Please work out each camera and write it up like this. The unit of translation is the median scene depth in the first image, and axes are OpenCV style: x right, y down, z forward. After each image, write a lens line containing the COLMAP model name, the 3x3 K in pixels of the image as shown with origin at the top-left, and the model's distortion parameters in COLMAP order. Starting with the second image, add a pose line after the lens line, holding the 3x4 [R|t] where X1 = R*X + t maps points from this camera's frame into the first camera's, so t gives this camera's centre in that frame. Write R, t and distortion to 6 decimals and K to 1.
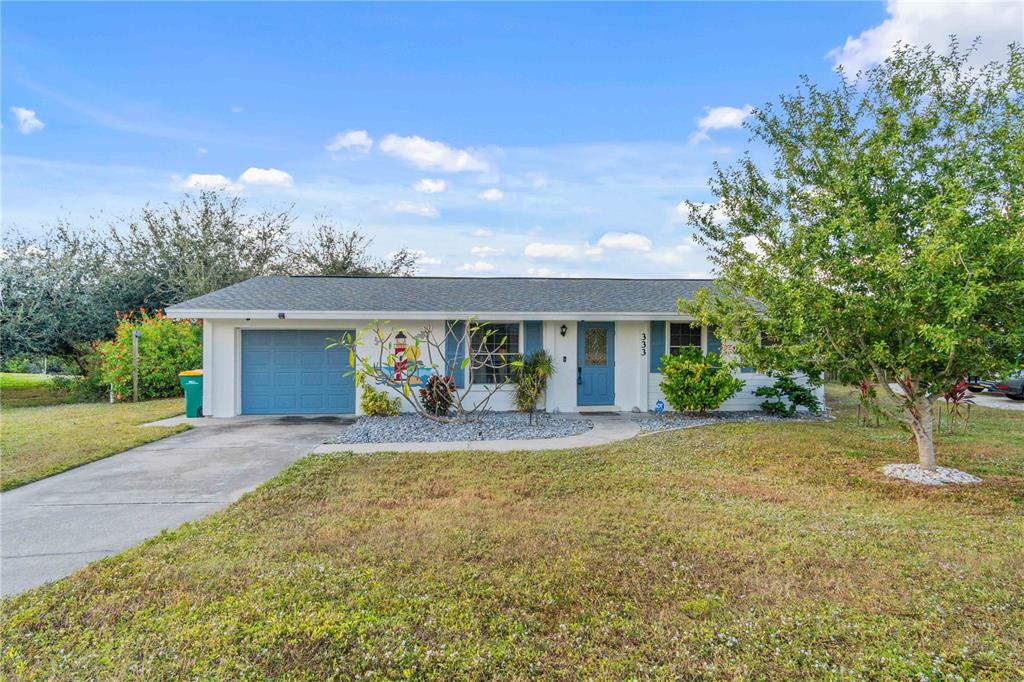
lens RADIAL K [[544.5, 0, 512.0], [0, 544.5, 341.0], [0, 0, 1]] dist [-0.005105, -0.000249]
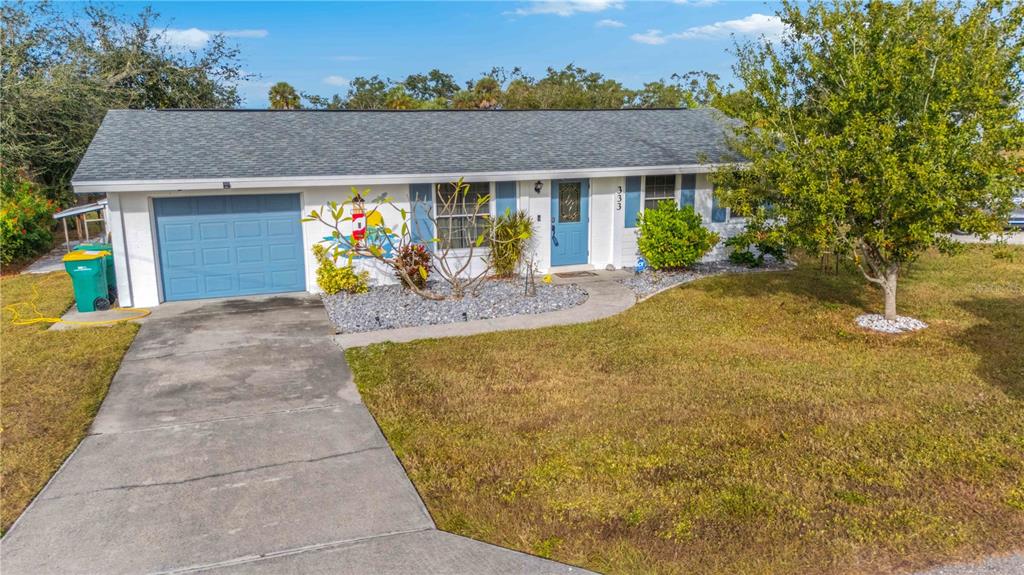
lens RADIAL K [[768.3, 0, 512.0], [0, 768.3, 287.5], [0, 0, 1]] dist [0.047354, -0.034403]
pose [[0.967371, -0.065735, 0.244690, -0.281082], [0.015995, 0.979675, 0.199953, -0.115056], [-0.252861, -0.189515, 0.948760, -0.248274]]
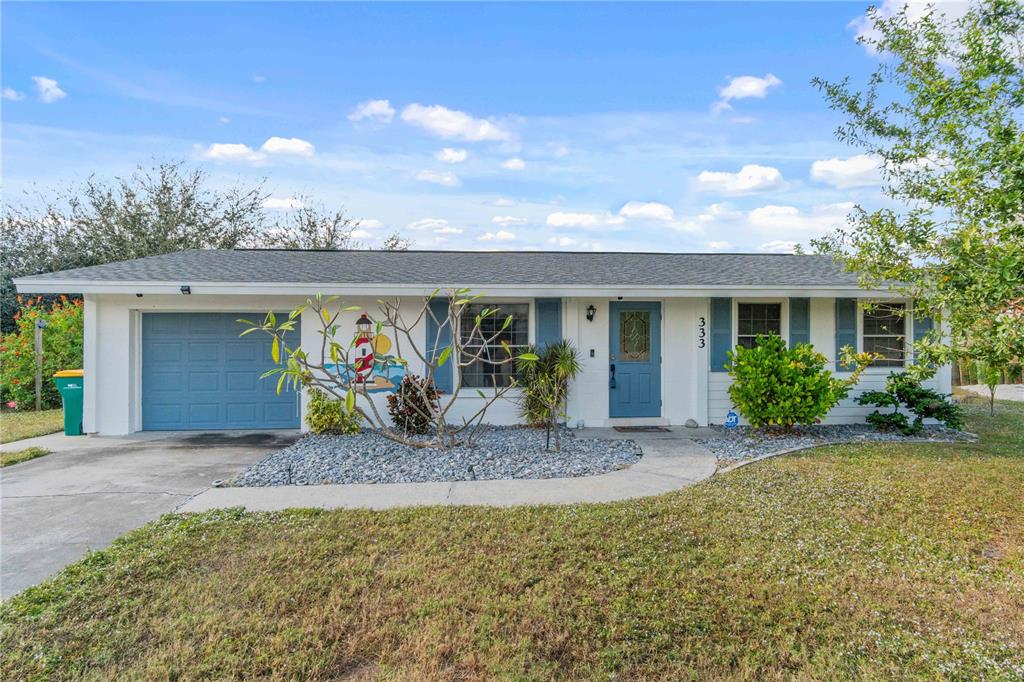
lens RADIAL K [[545.5, 0, 512.0], [0, 545.5, 341.0], [0, 0, 1]] dist [0.004828, 0.001052]
pose [[0.999977, -0.001796, -0.006551, -0.004557], [0.001791, 0.999998, -0.000877, 0.018512], [0.006552, 0.000866, 0.999978, 0.287736]]
